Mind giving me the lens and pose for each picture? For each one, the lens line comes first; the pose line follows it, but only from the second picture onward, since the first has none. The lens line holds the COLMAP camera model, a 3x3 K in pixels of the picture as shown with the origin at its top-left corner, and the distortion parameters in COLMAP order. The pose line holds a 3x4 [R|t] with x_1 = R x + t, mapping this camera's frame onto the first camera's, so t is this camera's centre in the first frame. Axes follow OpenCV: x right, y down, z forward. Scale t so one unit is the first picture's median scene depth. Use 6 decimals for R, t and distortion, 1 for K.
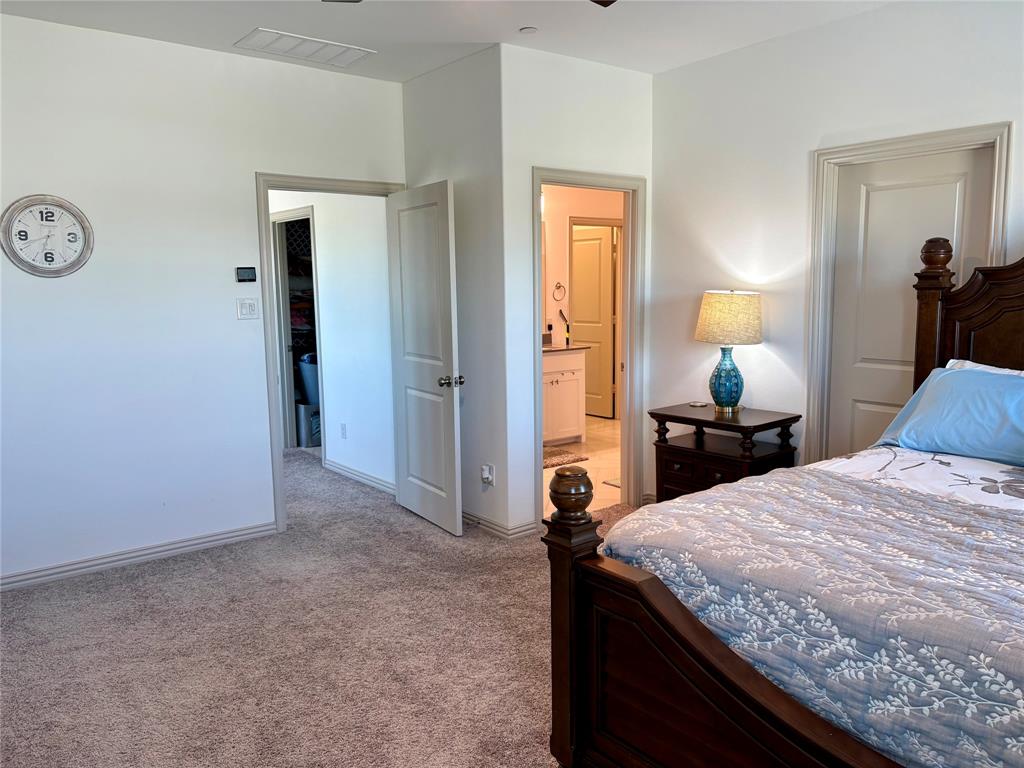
lens RADIAL K [[780.6, 0, 514.5], [0, 780.6, 382.5], [0, 0, 1]] dist [0.028479, -0.014230]
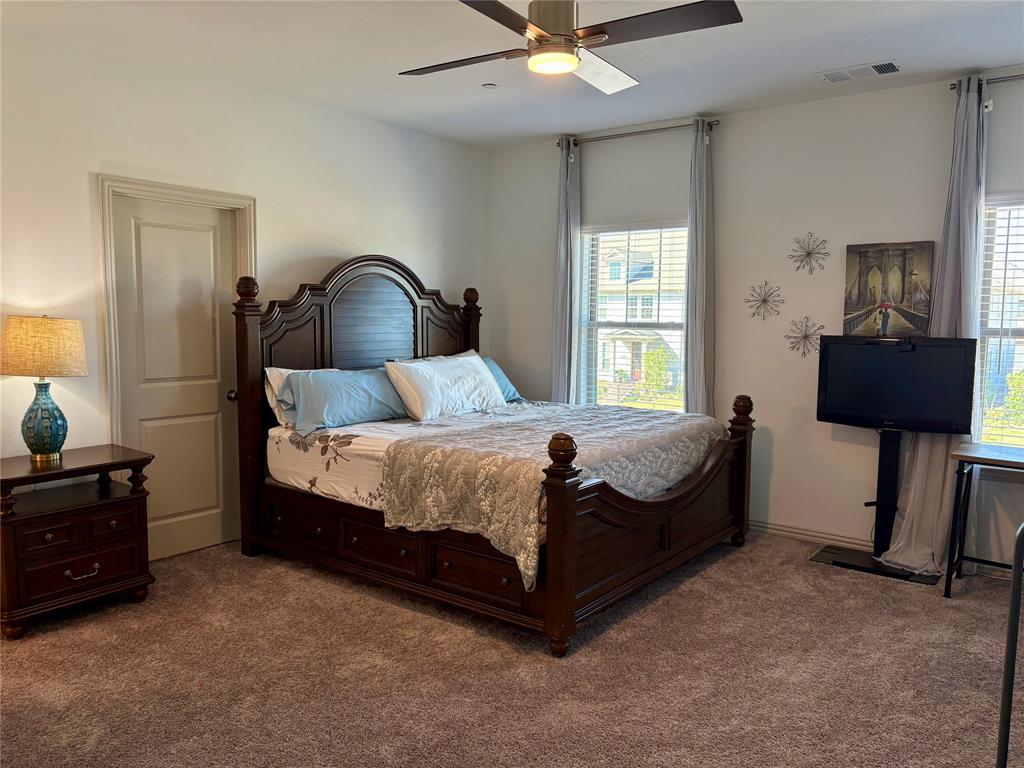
lens RADIAL K [[780.6, 0, 514.5], [0, 780.6, 385.9], [0, 0, 1]] dist [0.028479, -0.014230]
pose [[-0.245049, -0.078805, 0.966303, -0.716320], [0.114074, 0.987424, 0.109456, -0.081907], [-0.962776, 0.137053, -0.232978, 0.764490]]
